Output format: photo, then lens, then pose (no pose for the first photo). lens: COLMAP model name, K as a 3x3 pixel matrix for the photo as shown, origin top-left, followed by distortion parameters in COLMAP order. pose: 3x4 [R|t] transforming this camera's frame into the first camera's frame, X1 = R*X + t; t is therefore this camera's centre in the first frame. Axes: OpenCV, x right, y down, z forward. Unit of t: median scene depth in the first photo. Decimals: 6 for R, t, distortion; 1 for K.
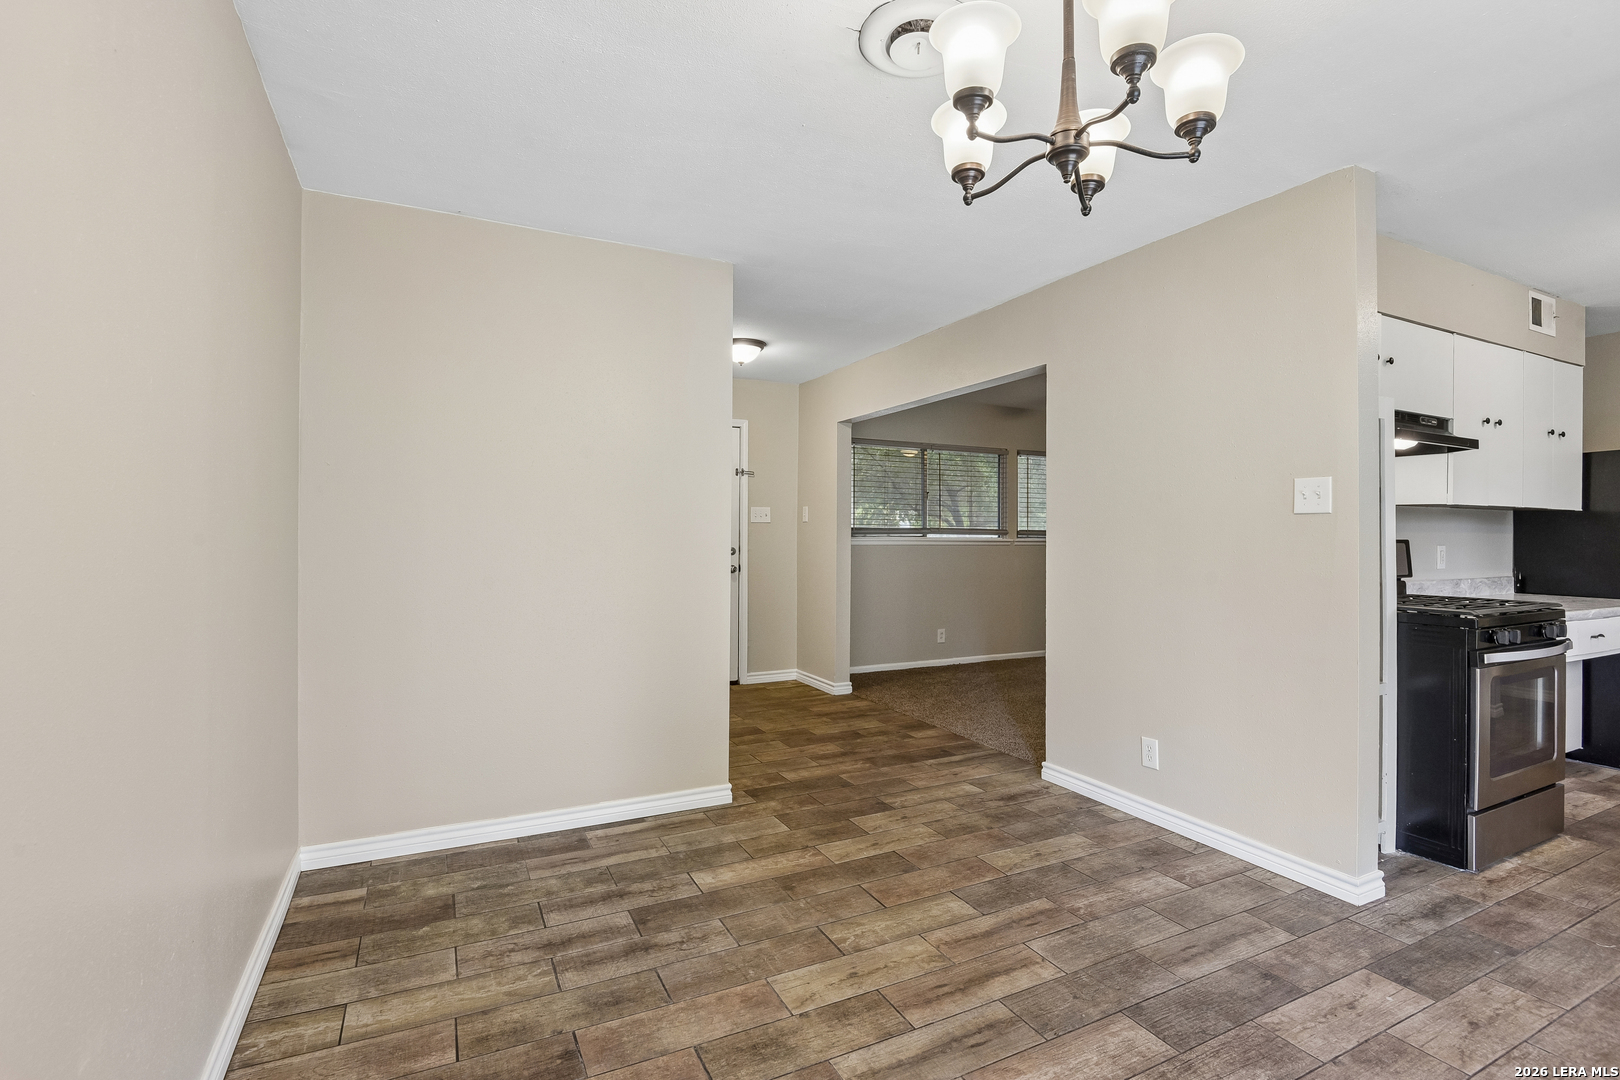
lens RADIAL K [[761.7, 0, 812.0], [0, 761.7, 522.8], [0, 0, 1]] dist [-0.022481, -0.000276]
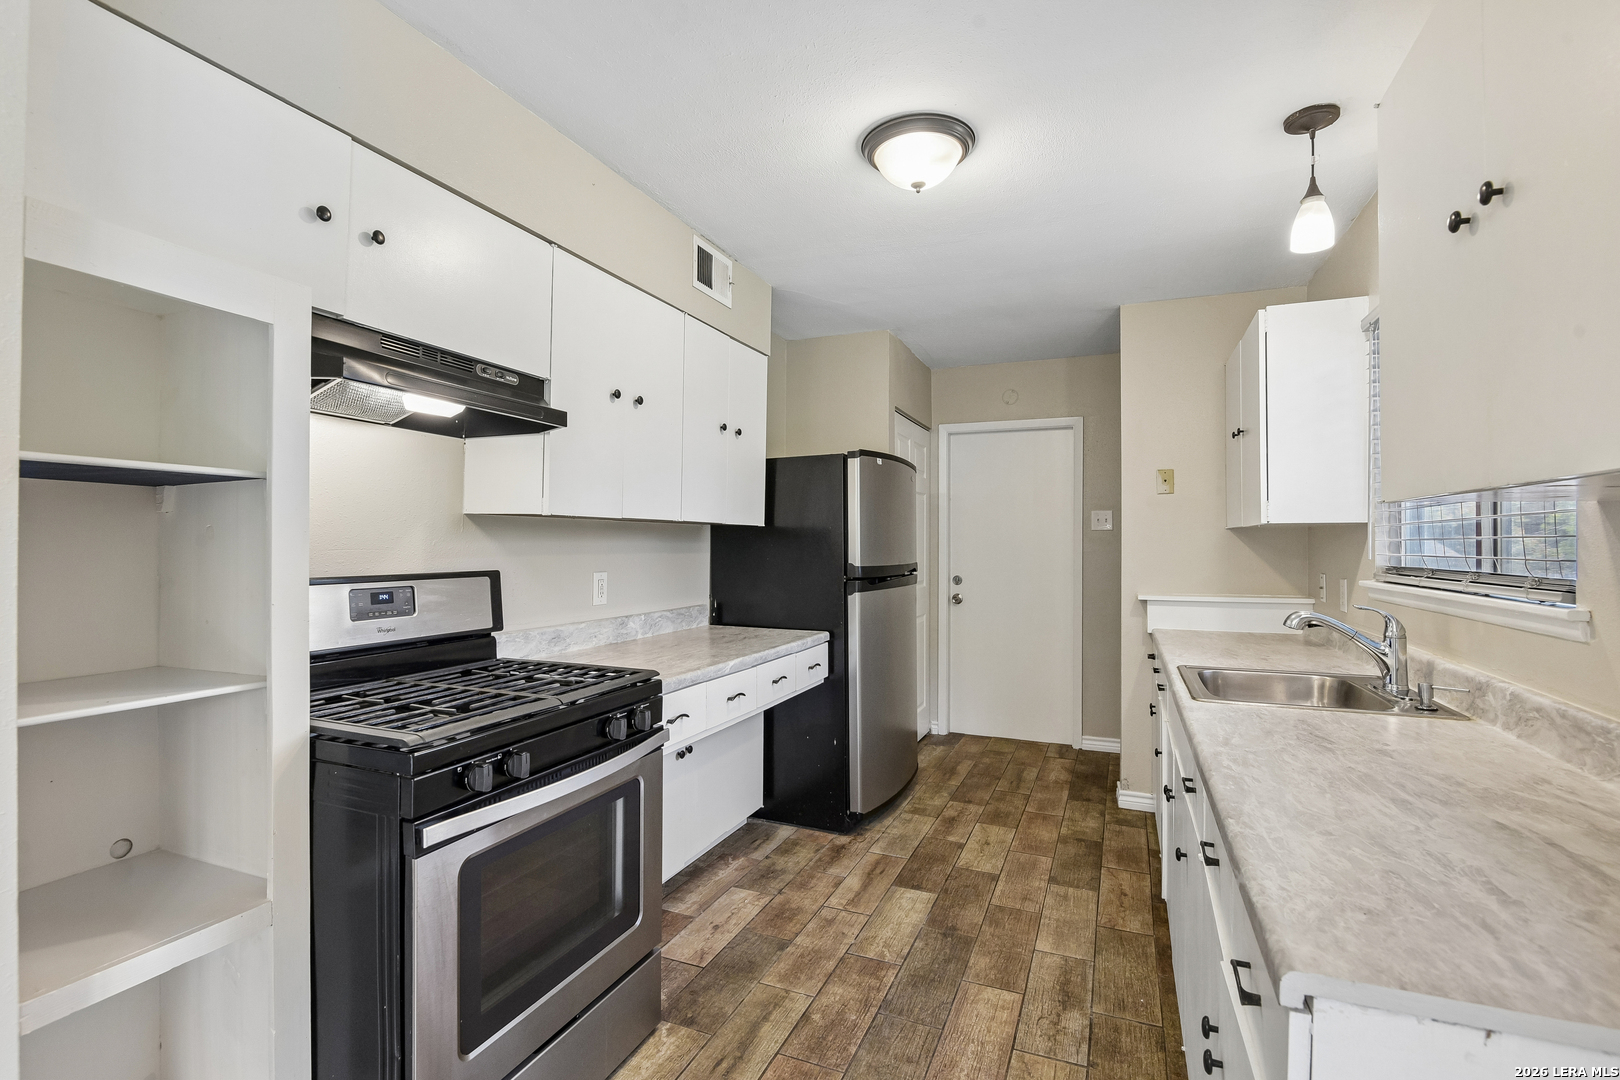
lens RADIAL K [[761.7, 0, 809.5], [0, 761.7, 542.1], [0, 0, 1]] dist [-0.022481, -0.000276]
pose [[0.753794, -0.004028, 0.657099, 0.576675], [-0.004932, 0.999918, 0.011788, -0.009966], [-0.657093, -0.012127, 0.753712, 0.357424]]
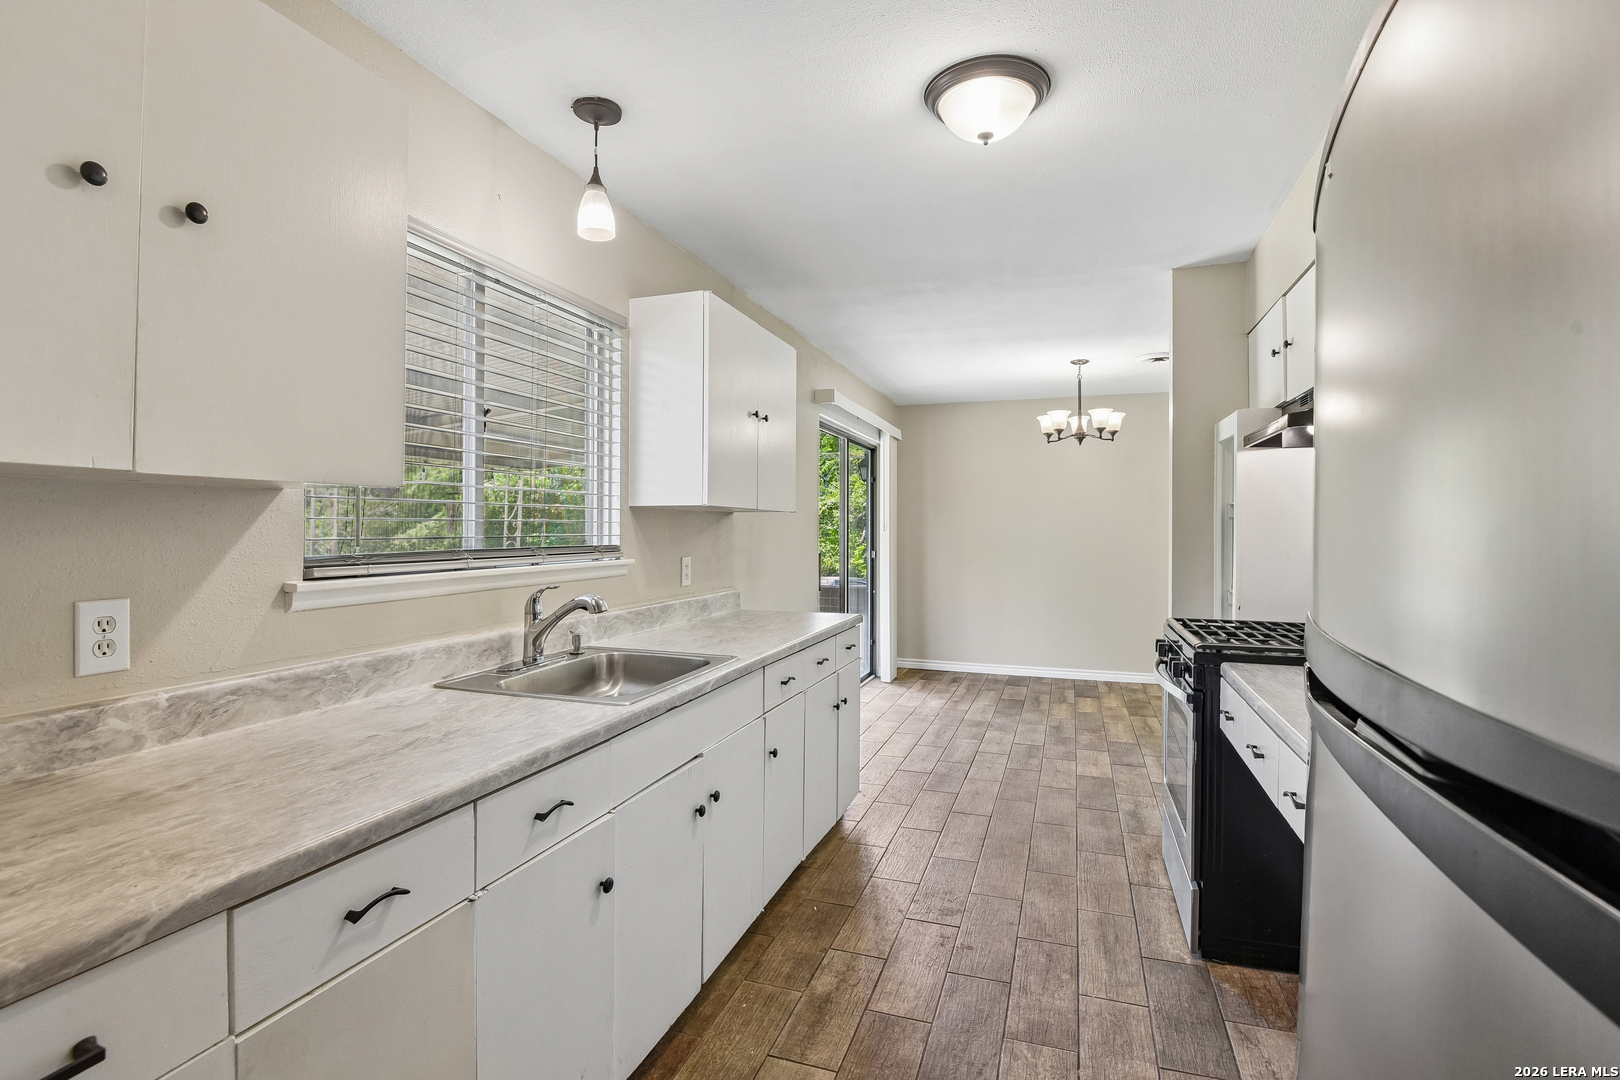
lens RADIAL K [[781.6, 0, 807.6], [0, 781.6, 538.1], [0, 0, 1]] dist [-0.003774, -0.000089]
pose [[-0.710608, 0.012295, -0.703480, 0.661854], [0.018412, 0.999830, -0.001125, -0.005725], [0.703347, -0.013752, -0.710714, 0.463385]]
